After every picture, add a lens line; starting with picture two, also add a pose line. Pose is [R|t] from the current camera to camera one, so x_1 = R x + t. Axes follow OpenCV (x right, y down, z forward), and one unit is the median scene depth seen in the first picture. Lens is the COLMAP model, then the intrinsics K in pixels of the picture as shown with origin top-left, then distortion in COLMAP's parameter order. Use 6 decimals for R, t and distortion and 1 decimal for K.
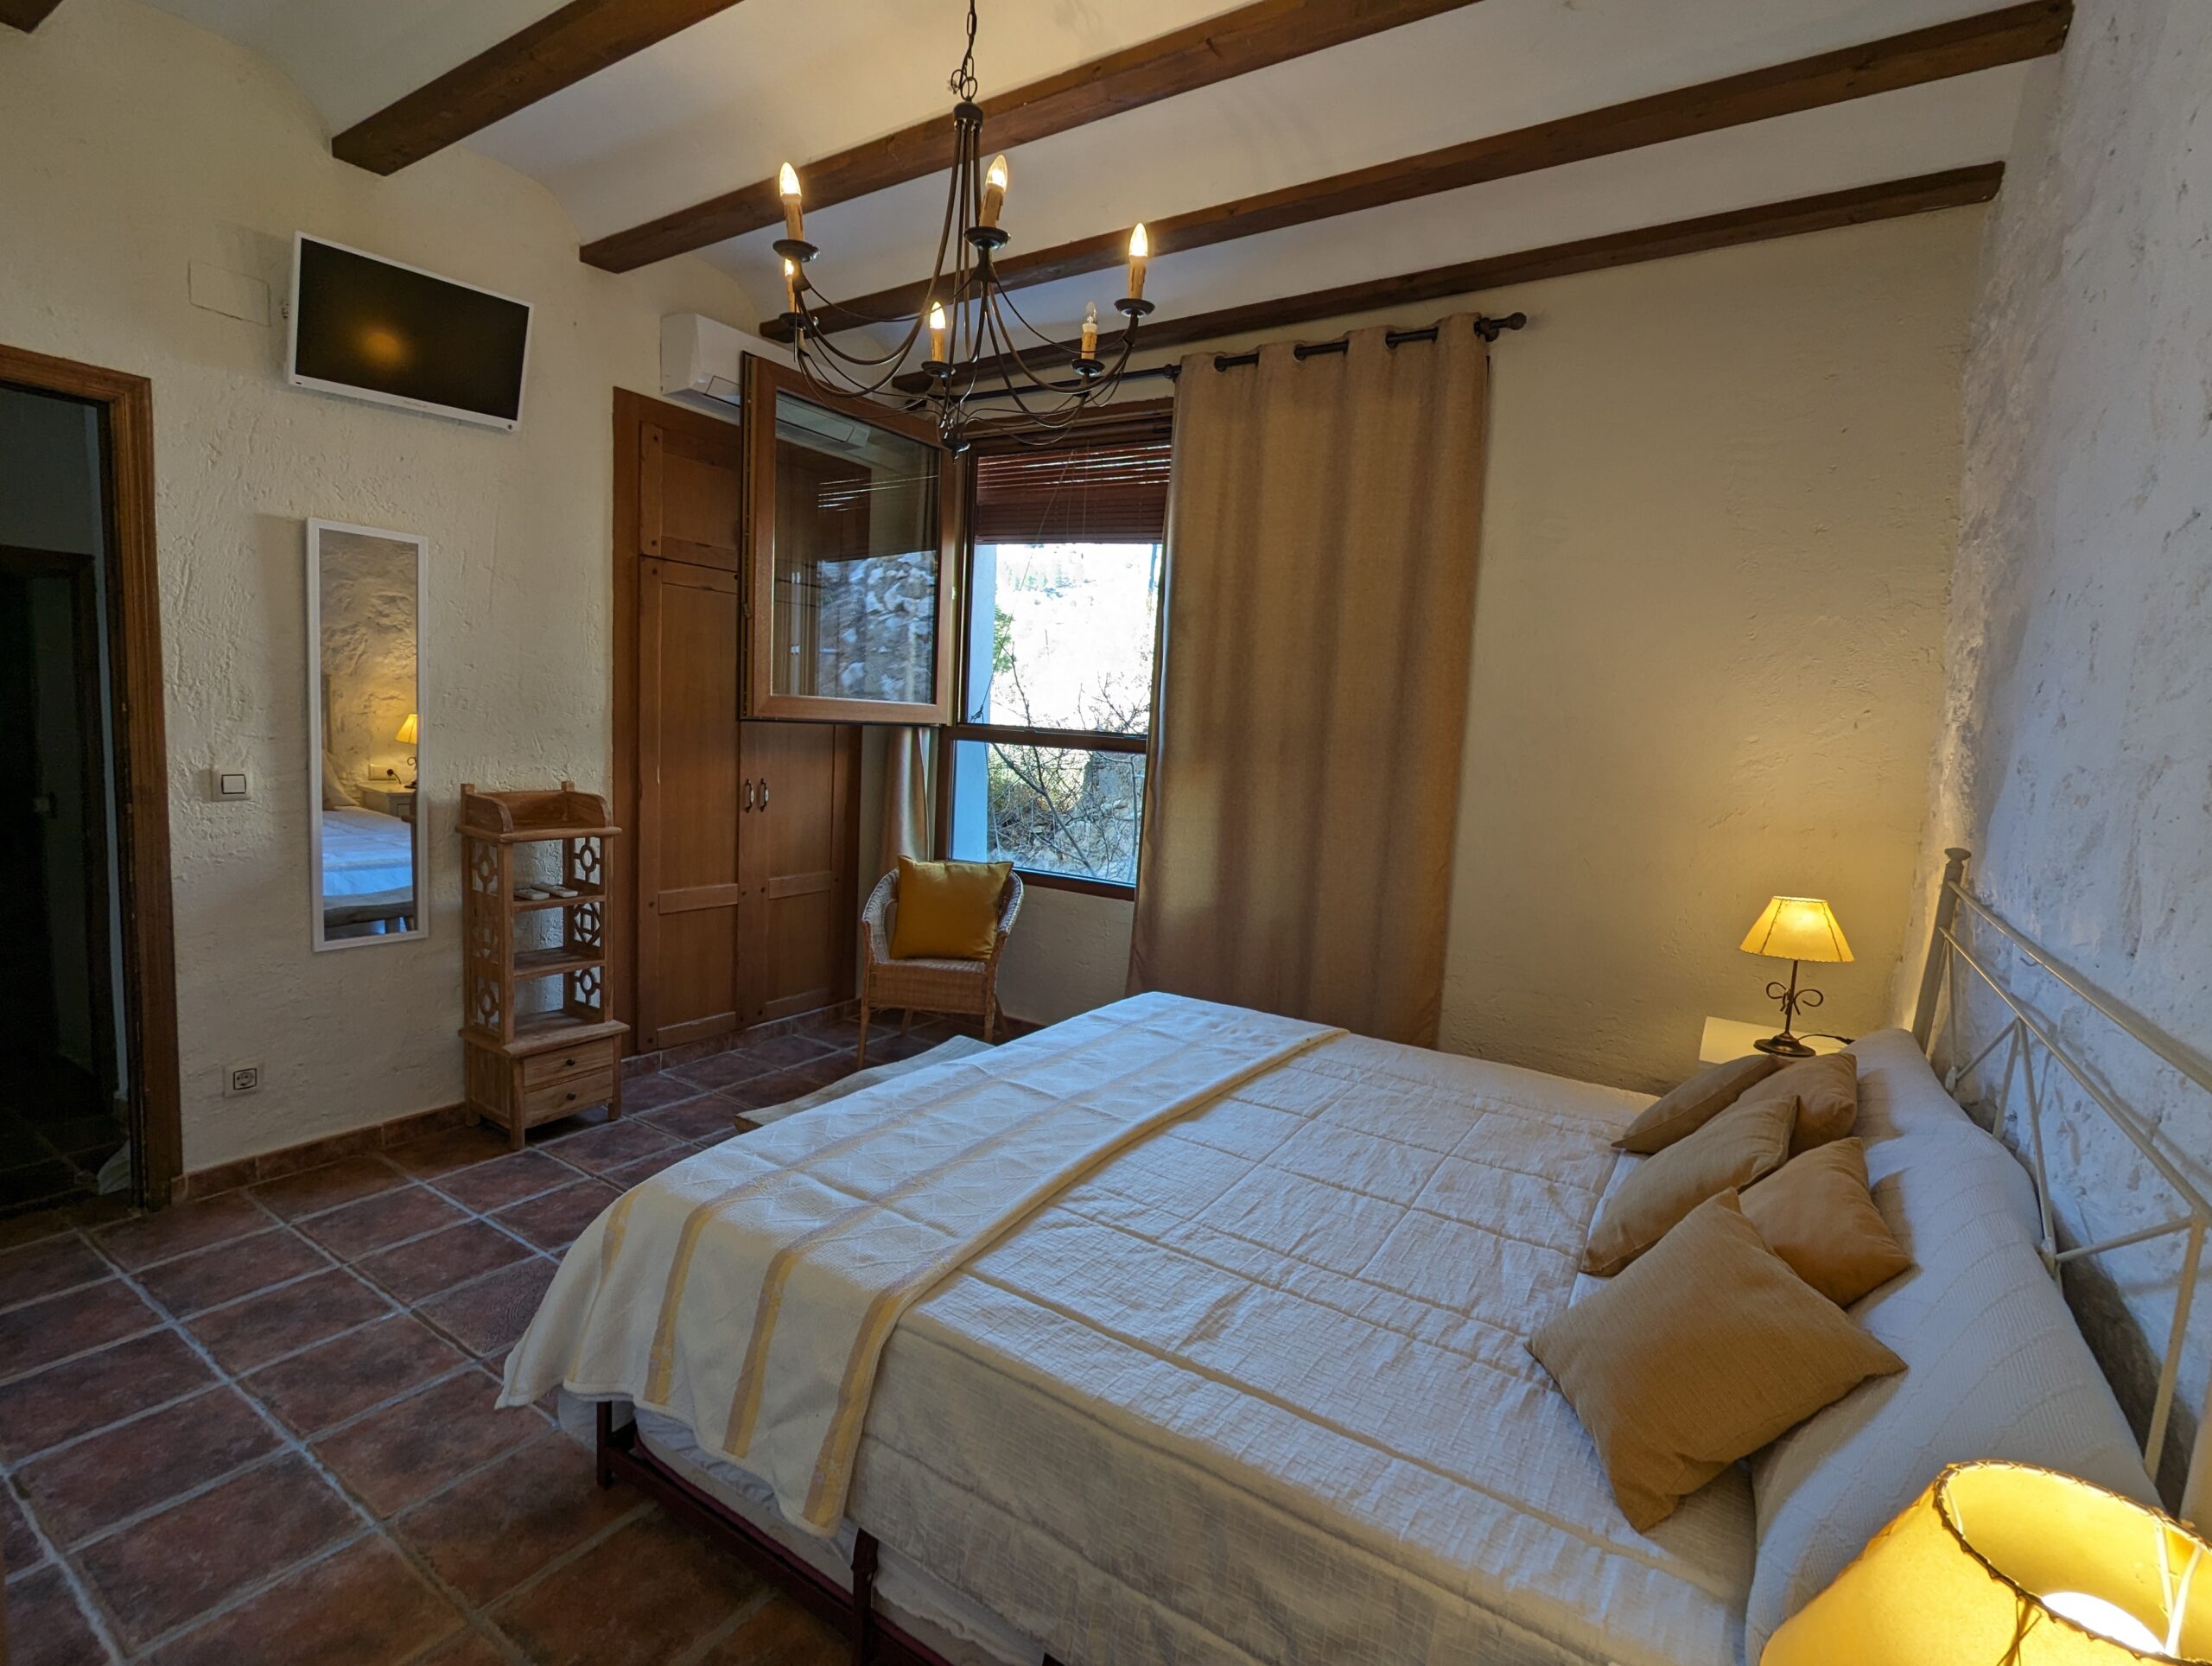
lens RADIAL K [[1045.0, 0, 1106.0], [0, 1045.0, 833.0], [0, 0, 1]] dist [-0.000694, -0.000012]
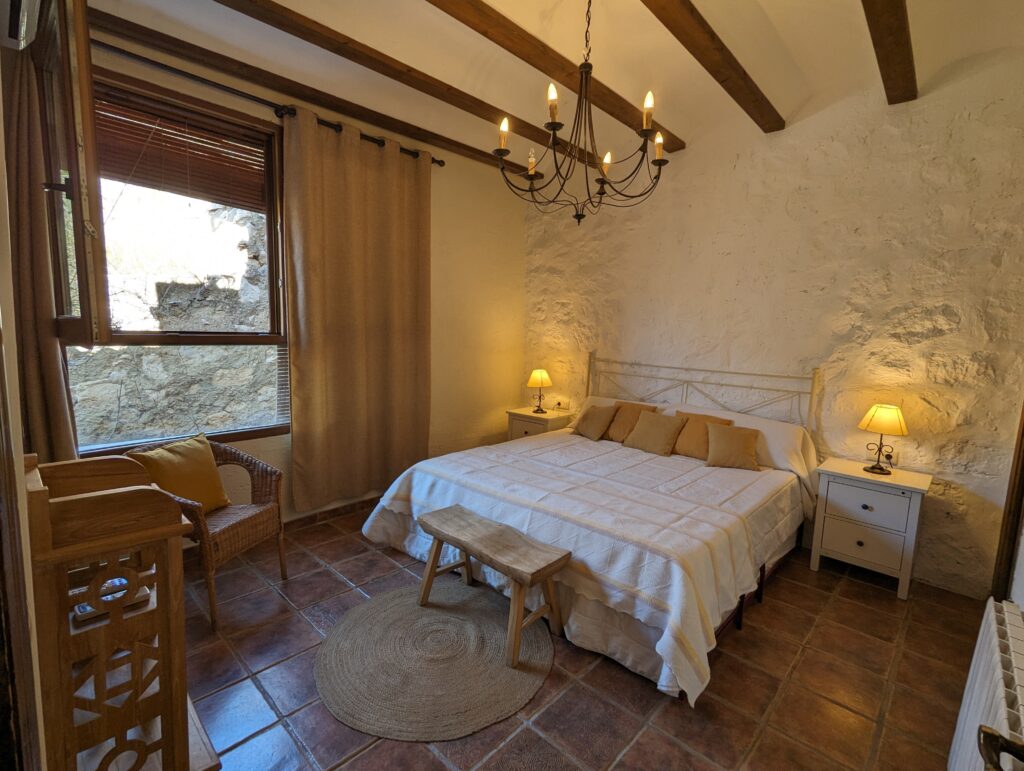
lens RADIAL K [[483.7, 0, 512.0], [0, 483.7, 385.5], [0, 0, 1]] dist [-0.000694, -0.000012]
pose [[0.181436, -0.179813, 0.966824, -0.815155], [0.074763, 0.982818, 0.168758, -0.143012], [-0.980557, 0.041663, 0.191762, 0.626882]]
